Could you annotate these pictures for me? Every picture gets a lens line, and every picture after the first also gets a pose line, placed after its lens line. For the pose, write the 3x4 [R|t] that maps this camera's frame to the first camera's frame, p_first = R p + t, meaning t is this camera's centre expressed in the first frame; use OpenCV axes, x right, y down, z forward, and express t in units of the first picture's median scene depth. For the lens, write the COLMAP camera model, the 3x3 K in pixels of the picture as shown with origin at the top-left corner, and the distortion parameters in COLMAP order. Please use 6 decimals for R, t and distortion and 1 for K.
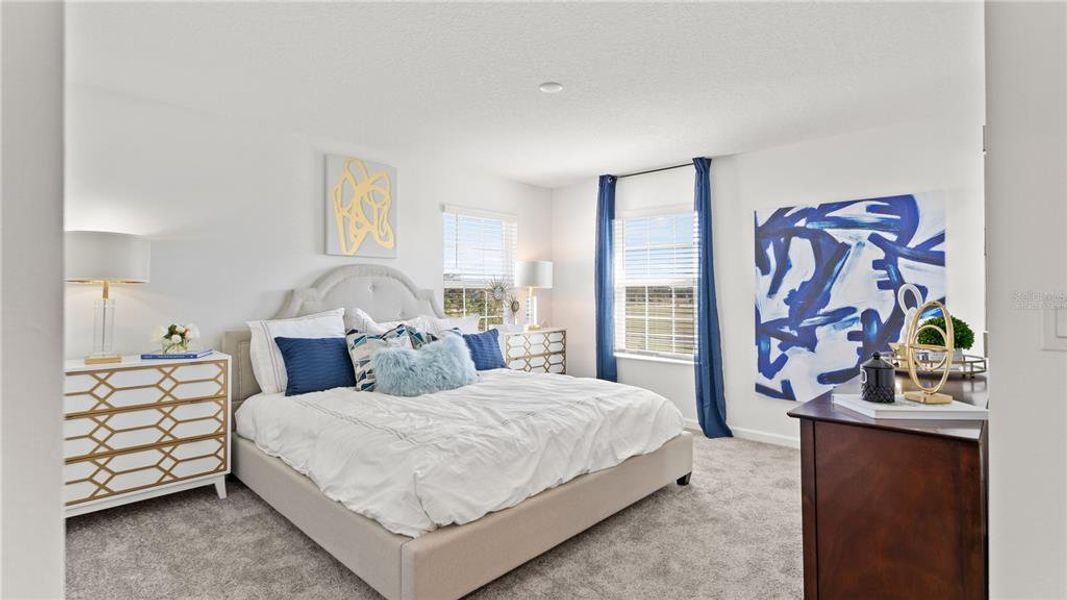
lens RADIAL K [[514.9, 0, 535.0], [0, 514.9, 286.4], [0, 0, 1]] dist [0.000782, 0.000153]
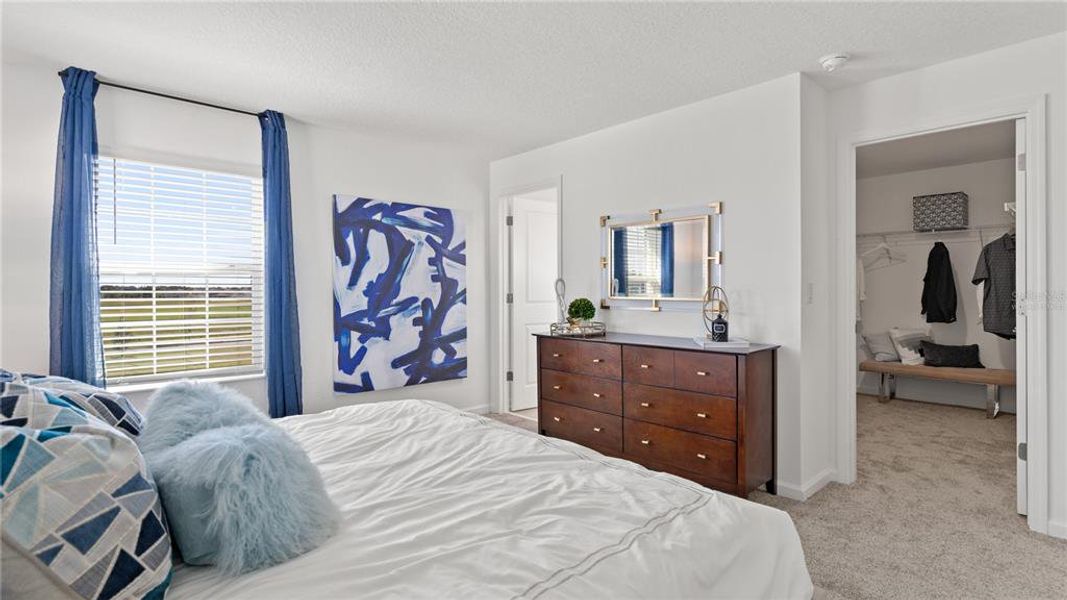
lens RADIAL K [[514.9, 0, 535.0], [0, 514.9, 286.4], [0, 0, 1]] dist [0.000782, 0.000153]
pose [[0.069454, 0.001984, 0.997583, -0.498596], [-0.011417, 0.999934, -0.001194, 0.014273], [-0.997520, -0.011306, 0.069472, 0.626210]]
